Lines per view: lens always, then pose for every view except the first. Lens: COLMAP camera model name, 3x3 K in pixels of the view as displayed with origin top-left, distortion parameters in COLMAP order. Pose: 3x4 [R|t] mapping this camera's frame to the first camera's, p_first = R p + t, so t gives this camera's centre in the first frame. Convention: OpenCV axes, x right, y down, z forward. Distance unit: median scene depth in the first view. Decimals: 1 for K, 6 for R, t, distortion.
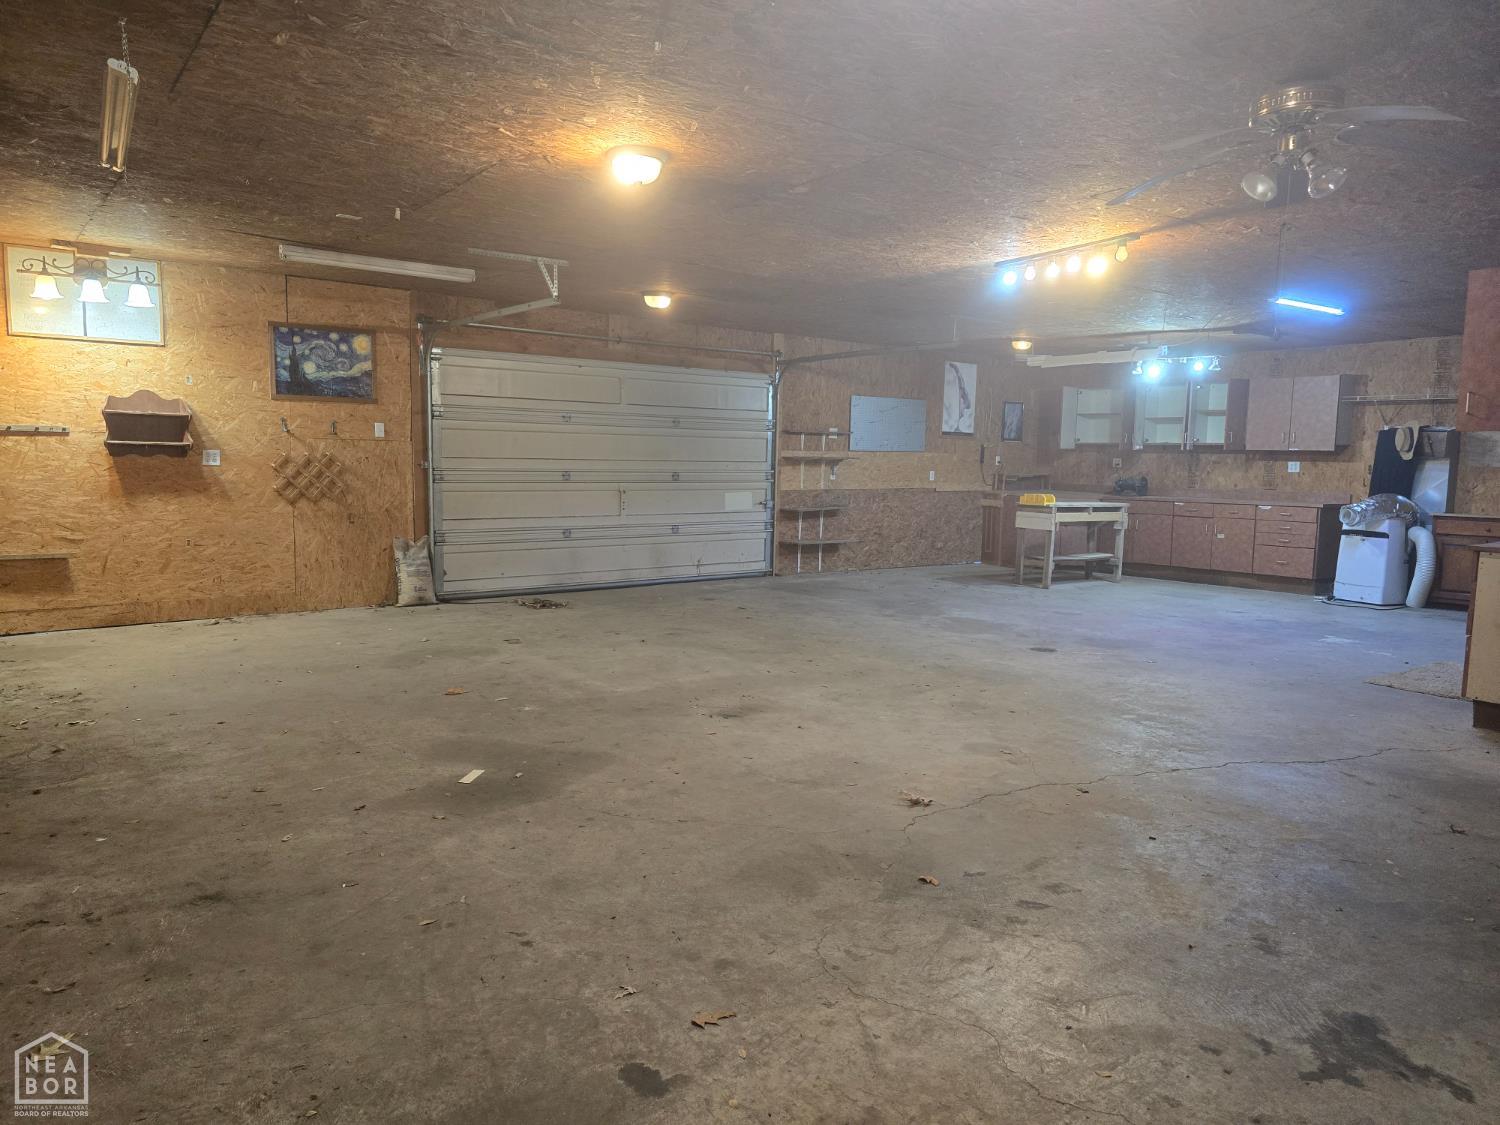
lens RADIAL K [[1006.8, 0, 750.0], [0, 1006.8, 562.5], [0, 0, 1]] dist [0.071642, -0.054203]
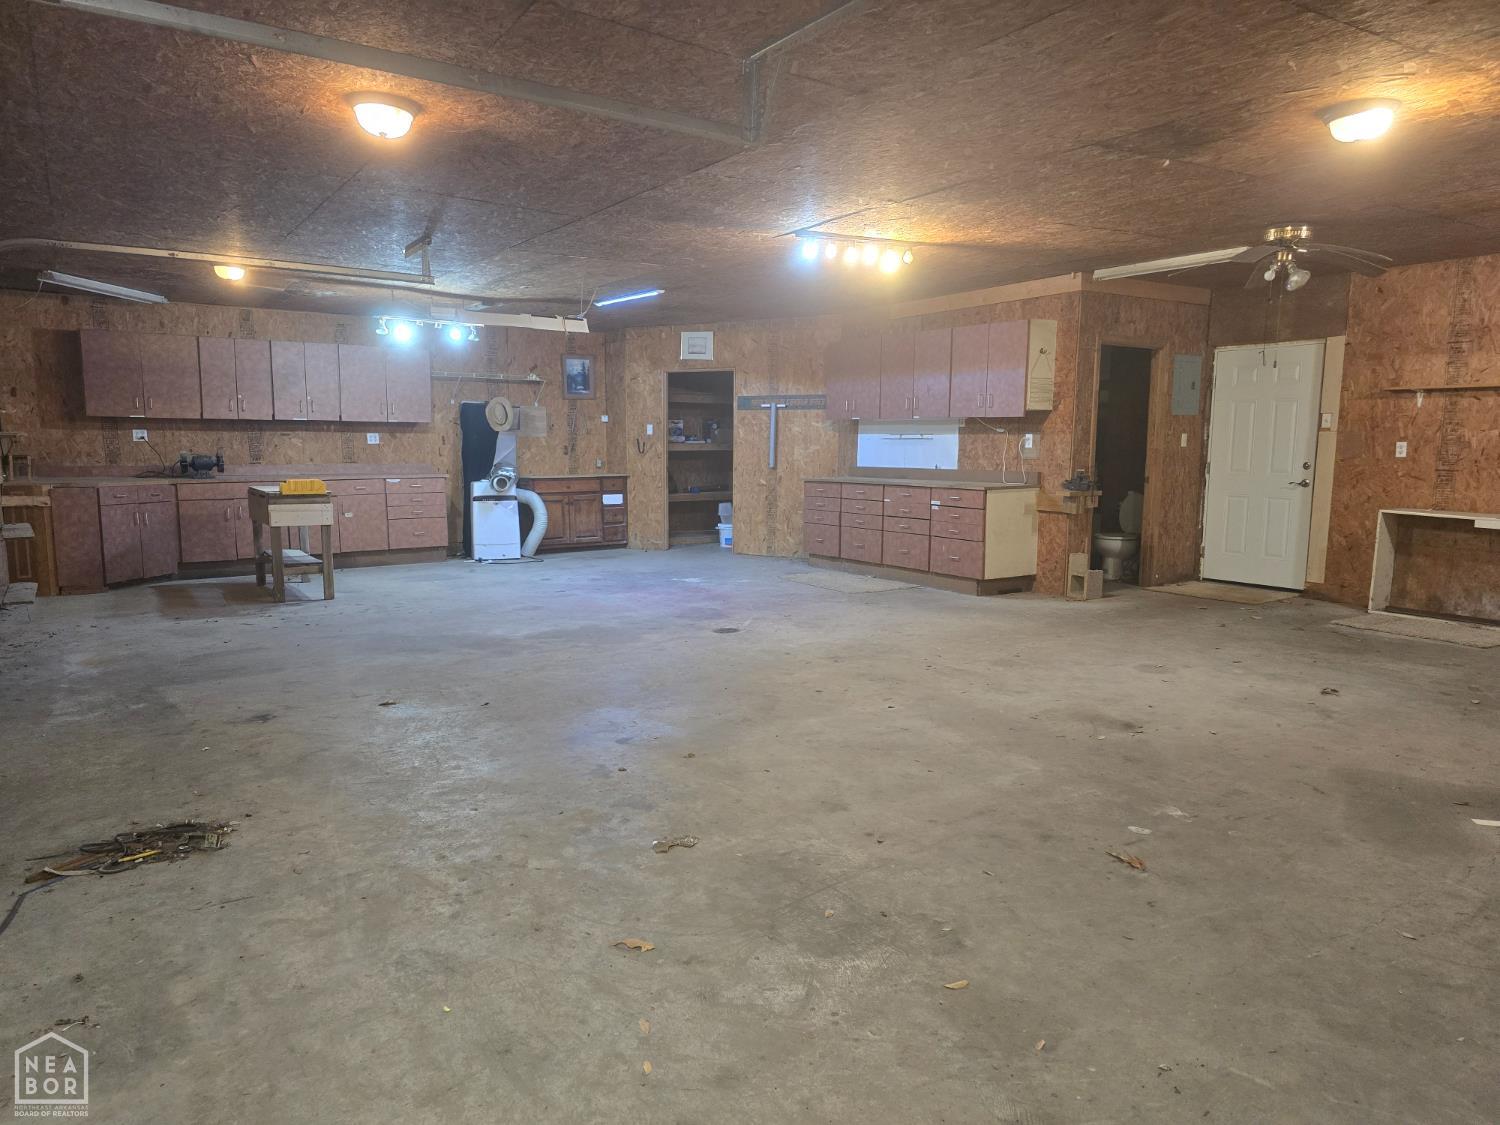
lens RADIAL K [[1006.8, 0, 750.0], [0, 1006.8, 562.5], [0, 0, 1]] dist [0.071642, -0.054203]
pose [[0.063065, -0.140259, 0.988104, -0.893279], [0.102204, 0.985778, 0.133405, -0.144541], [-0.992762, 0.092575, 0.076503, 1.209884]]
